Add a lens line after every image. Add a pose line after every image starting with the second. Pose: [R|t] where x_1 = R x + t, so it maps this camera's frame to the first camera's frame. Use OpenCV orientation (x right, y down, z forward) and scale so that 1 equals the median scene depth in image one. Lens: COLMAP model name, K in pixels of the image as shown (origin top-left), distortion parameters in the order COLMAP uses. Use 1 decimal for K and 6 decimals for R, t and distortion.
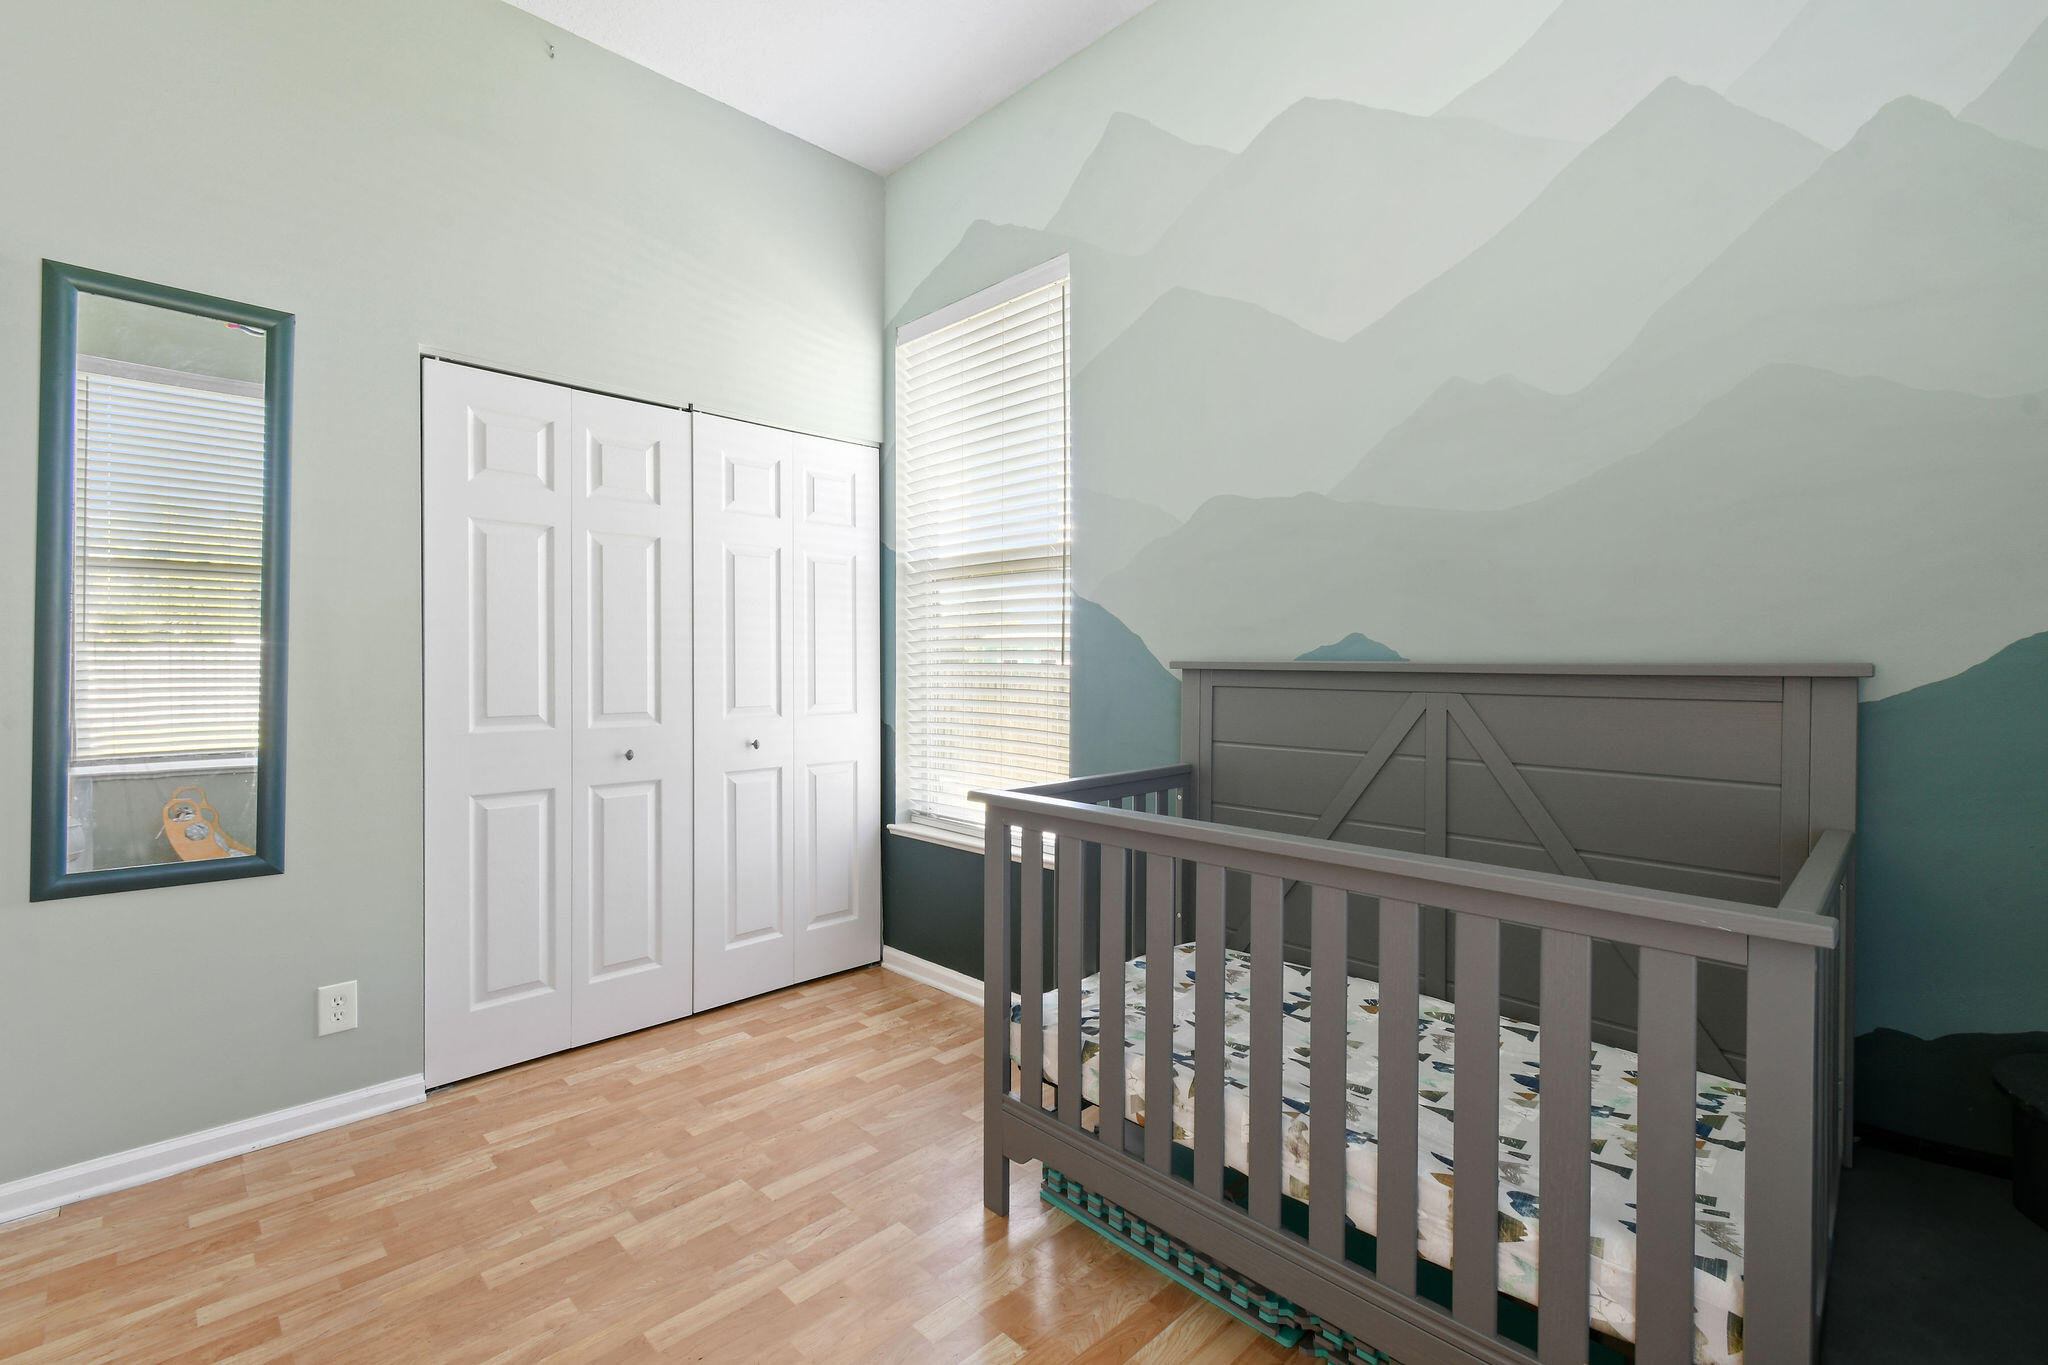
lens RADIAL K [[899.1, 0, 1043.4], [0, 899.1, 672.6], [0, 0, 1]] dist [0.007836, -0.003653]
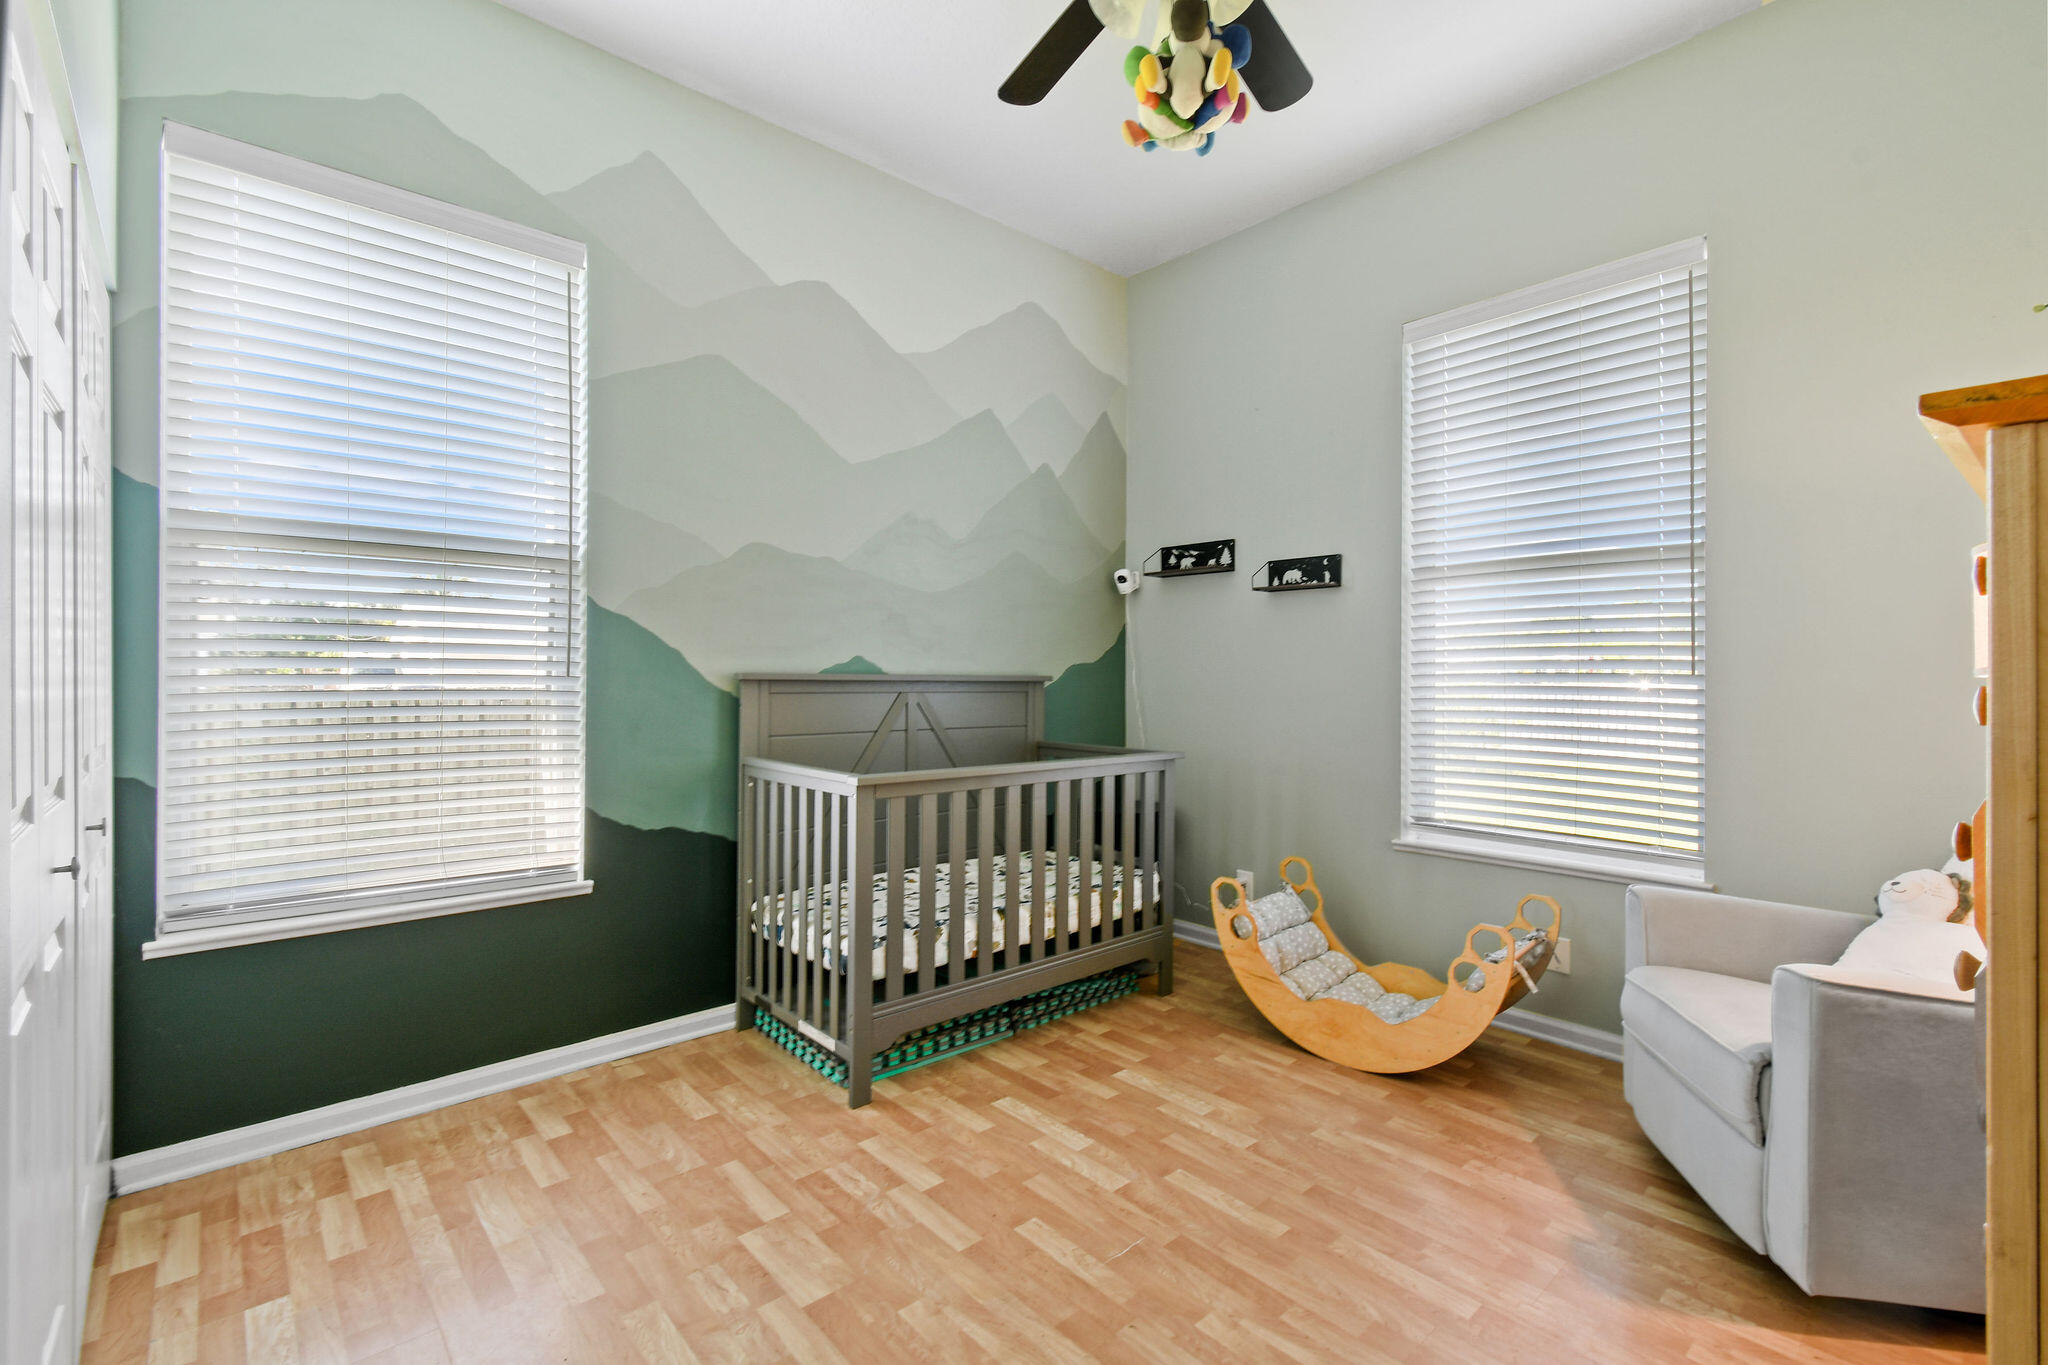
lens RADIAL K [[899.1, 0, 1040.6], [0, 899.1, 675.6], [0, 0, 1]] dist [0.007836, -0.003653]
pose [[0.049447, -0.003235, 0.998771, -1.192472], [0.001472, 0.999994, 0.003166, -0.014664], [-0.998776, 0.001314, 0.049452, 0.618625]]
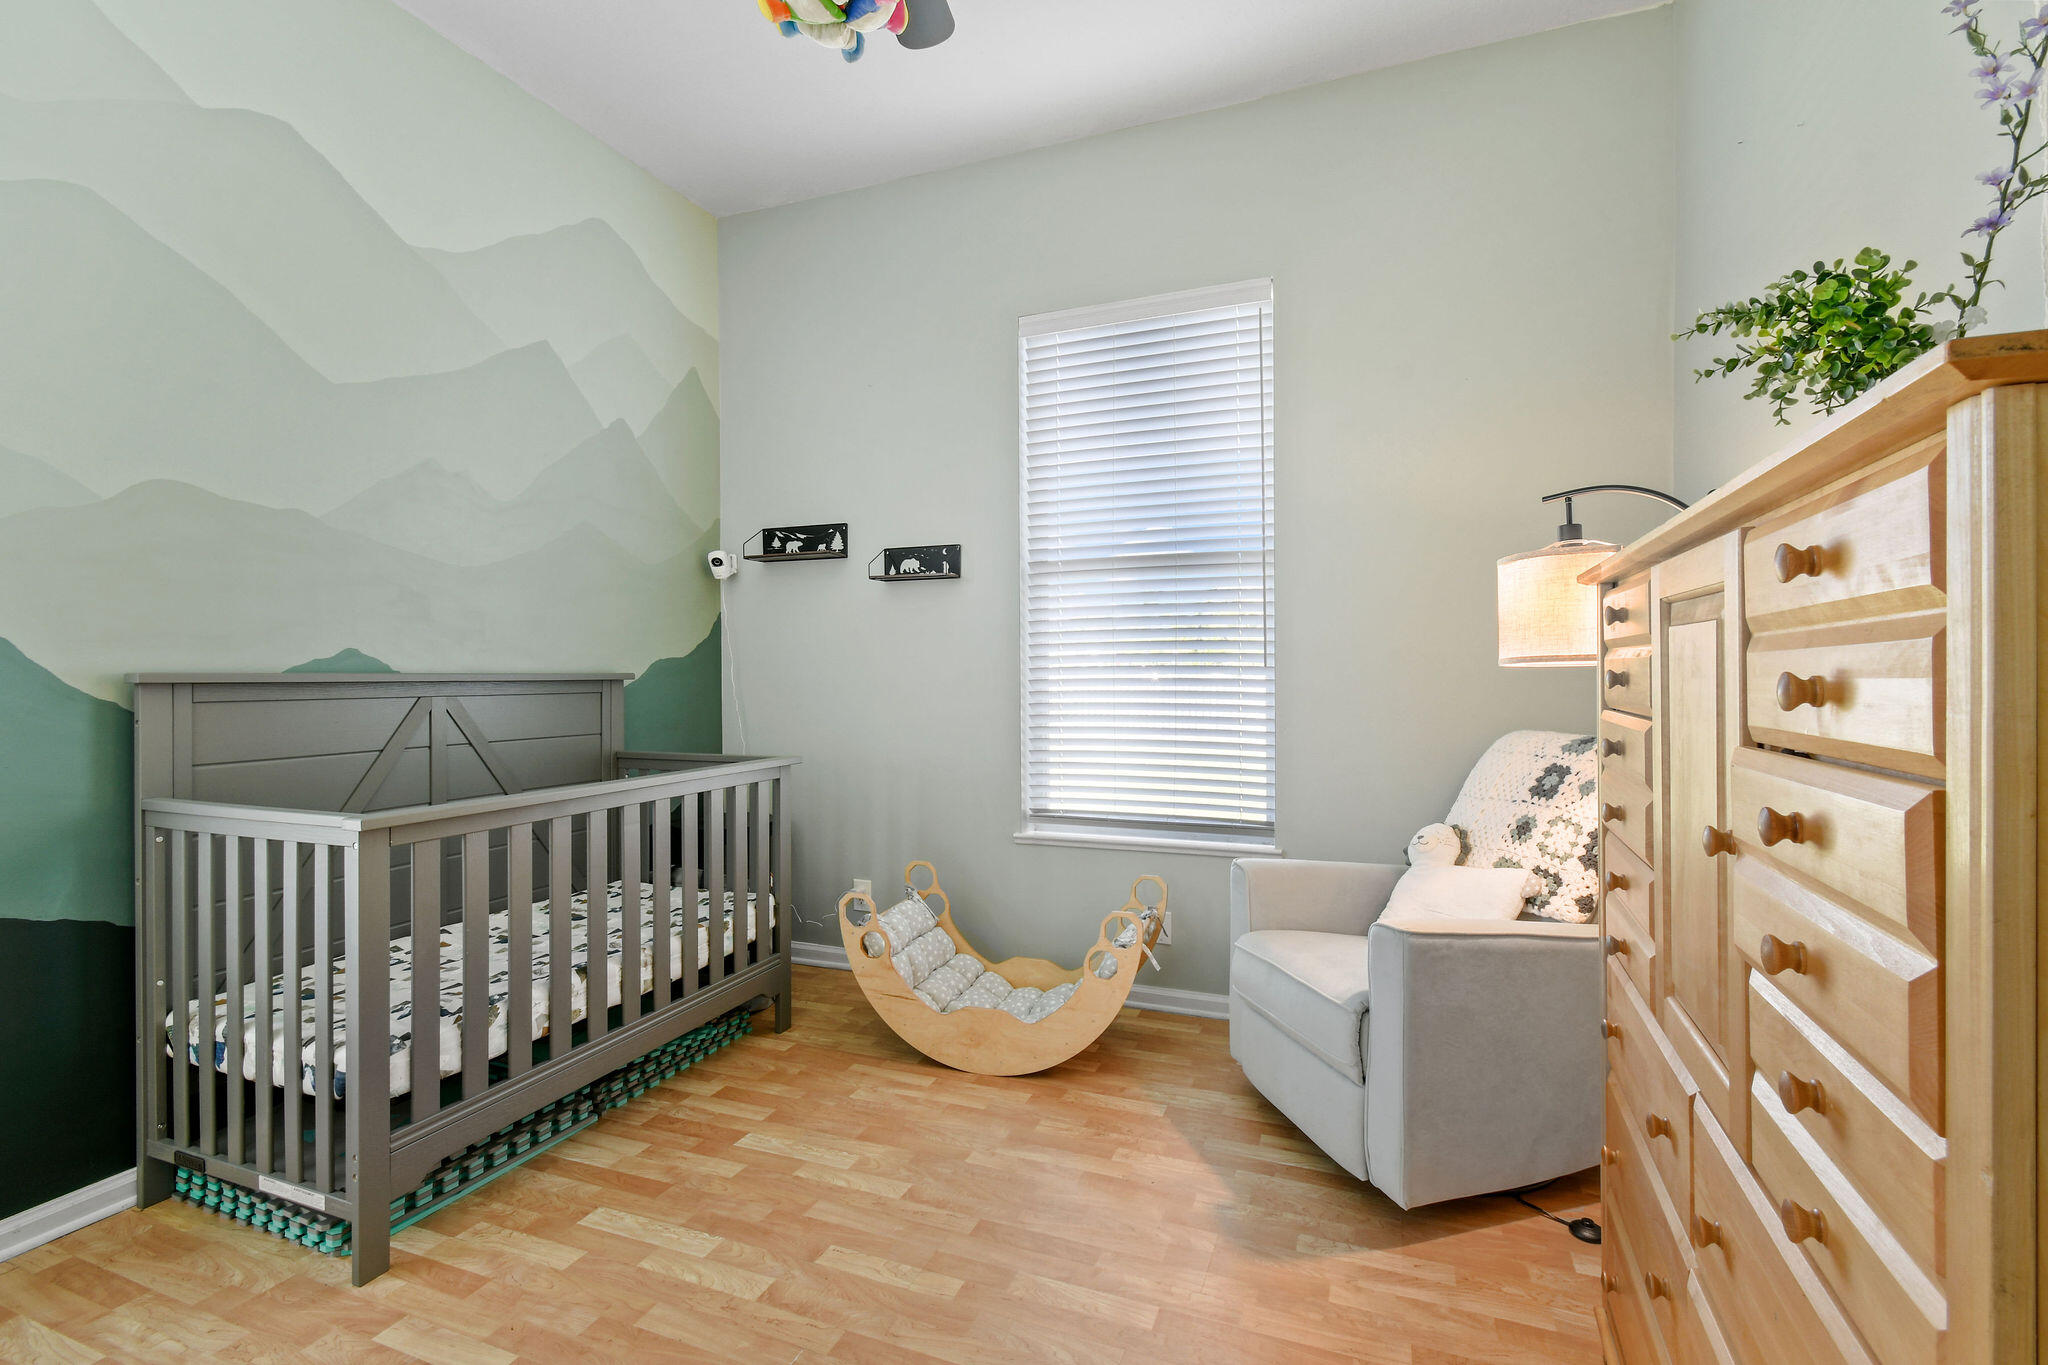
lens RADIAL K [[899.1, 0, 1030.3], [0, 899.1, 676.5], [0, 0, 1]] dist [0.007836, -0.003653]
pose [[-0.399212, -0.007494, 0.916828, -1.044628], [0.009322, 0.999882, 0.012232, -0.014462], [-0.916811, 0.013430, -0.399095, 0.678144]]
